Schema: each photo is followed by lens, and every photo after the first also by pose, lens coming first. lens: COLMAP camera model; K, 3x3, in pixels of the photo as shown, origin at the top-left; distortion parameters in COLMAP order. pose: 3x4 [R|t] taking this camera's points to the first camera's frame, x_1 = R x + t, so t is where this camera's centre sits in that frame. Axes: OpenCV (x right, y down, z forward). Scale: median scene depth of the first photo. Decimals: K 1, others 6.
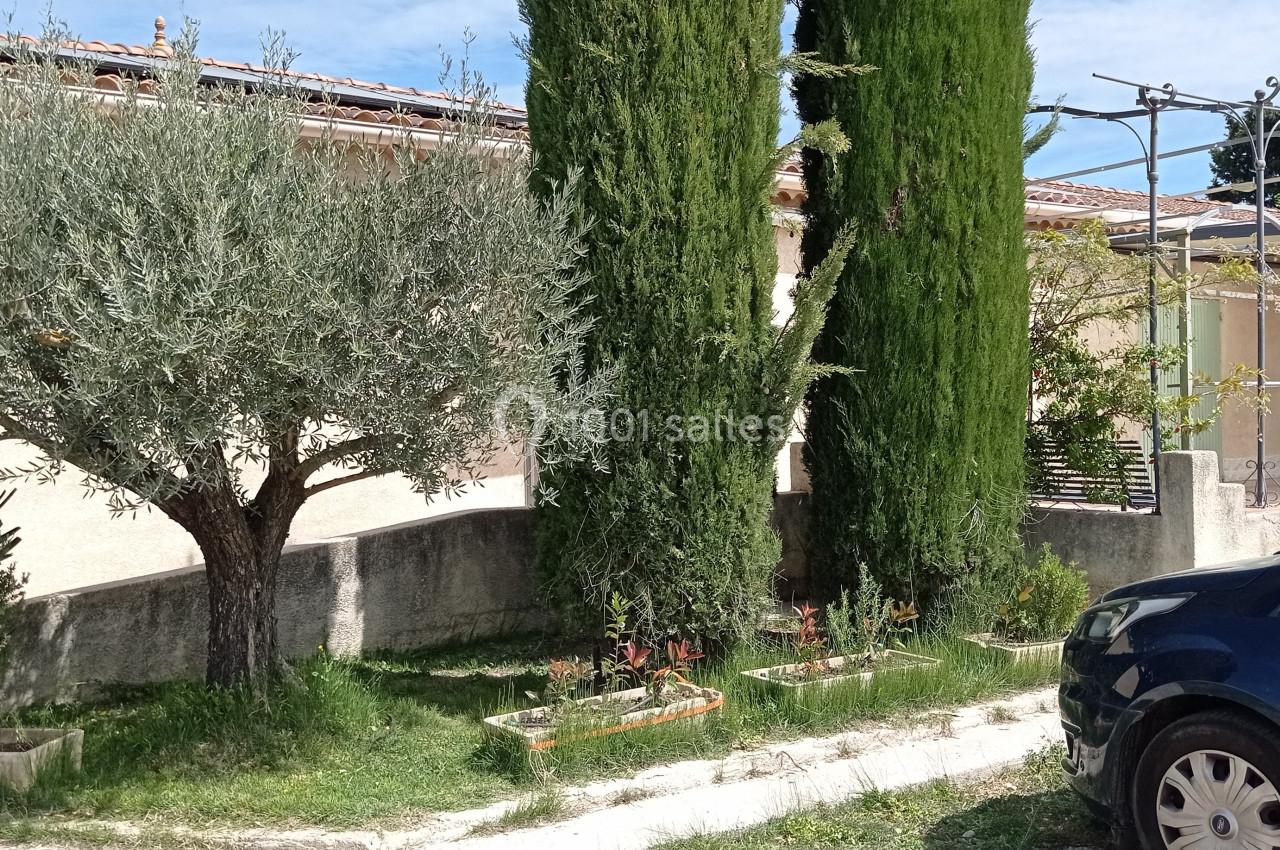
lens RADIAL K [[1364.8, 0, 640.0], [0, 1364.8, 425.0], [0, 0, 1]] dist [0.132835, -0.231452]
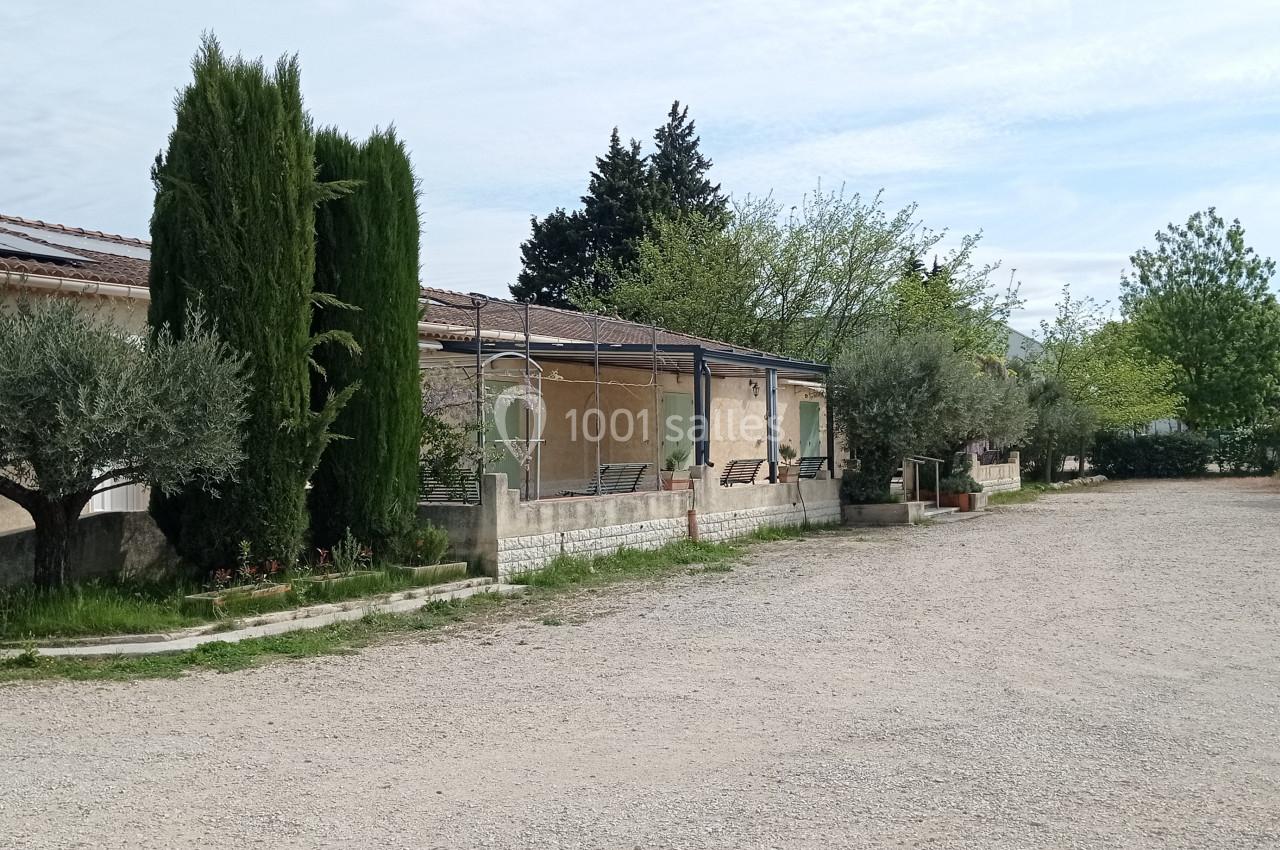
lens RADIAL K [[1364.8, 0, 640.0], [0, 1364.8, 425.0], [0, 0, 1]] dist [0.132835, -0.231452]
pose [[0.892663, 0.011825, 0.450570, -0.358703], [0.000078, 0.999652, -0.026390, -0.000037], [-0.450725, 0.023593, 0.892351, -1.000608]]
